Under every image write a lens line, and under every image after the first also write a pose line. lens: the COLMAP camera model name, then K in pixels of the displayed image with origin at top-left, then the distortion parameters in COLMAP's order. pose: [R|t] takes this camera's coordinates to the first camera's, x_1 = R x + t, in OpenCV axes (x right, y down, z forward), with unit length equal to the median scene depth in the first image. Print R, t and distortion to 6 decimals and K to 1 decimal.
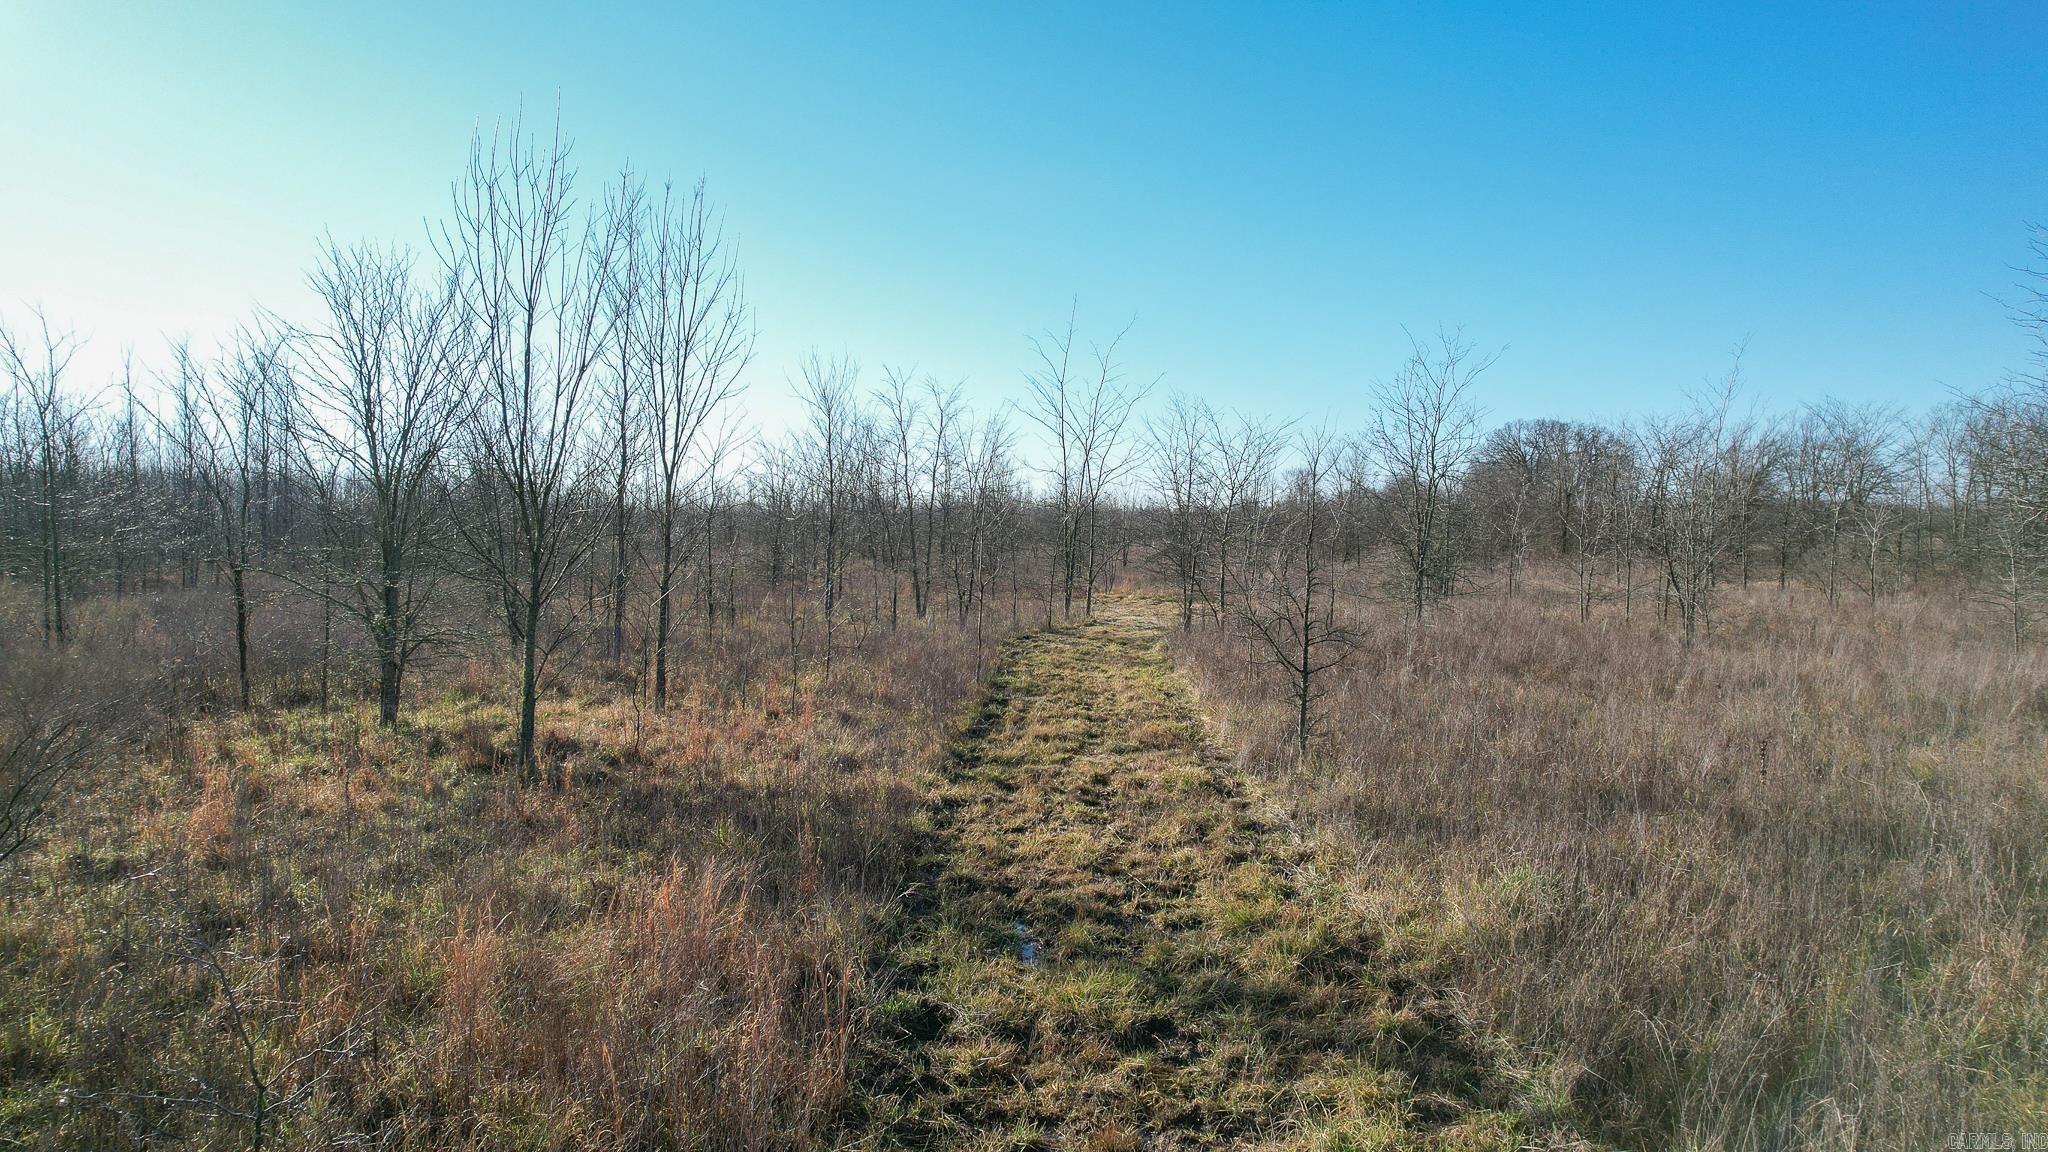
lens RADIAL K [[1320.6, 0, 1024.0], [0, 1320.6, 566.5], [0, 0, 1]] dist [-0.089088, 0.086817]
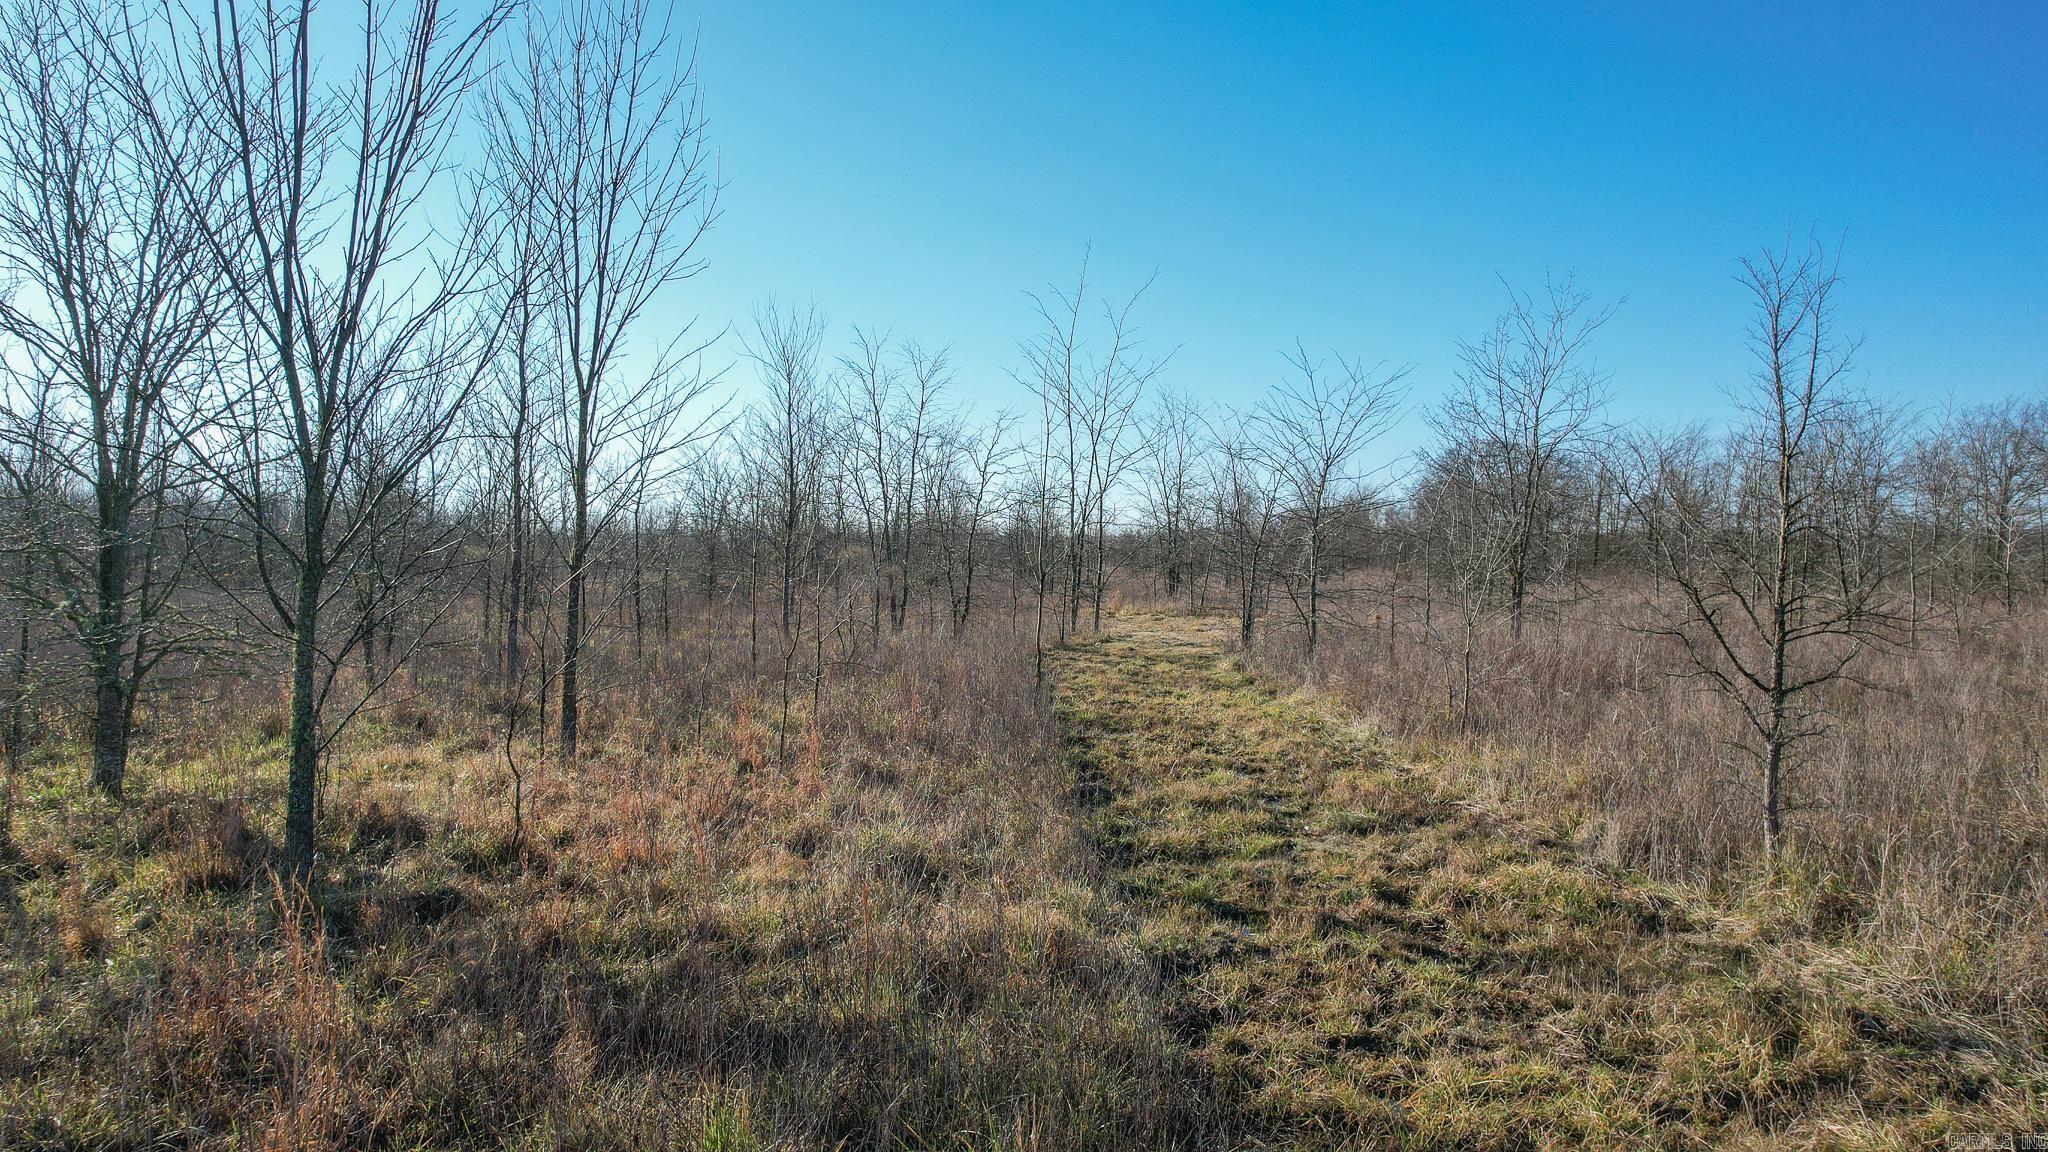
lens RADIAL K [[1320.6, 0, 1024.0], [0, 1320.6, 566.5], [0, 0, 1]] dist [-0.089088, 0.086817]
pose [[0.998343, 0.000867, 0.057536, -0.088668], [0.000337, 0.999781, -0.020909, 0.027615], [-0.057541, 0.020893, 0.998124, 0.335527]]
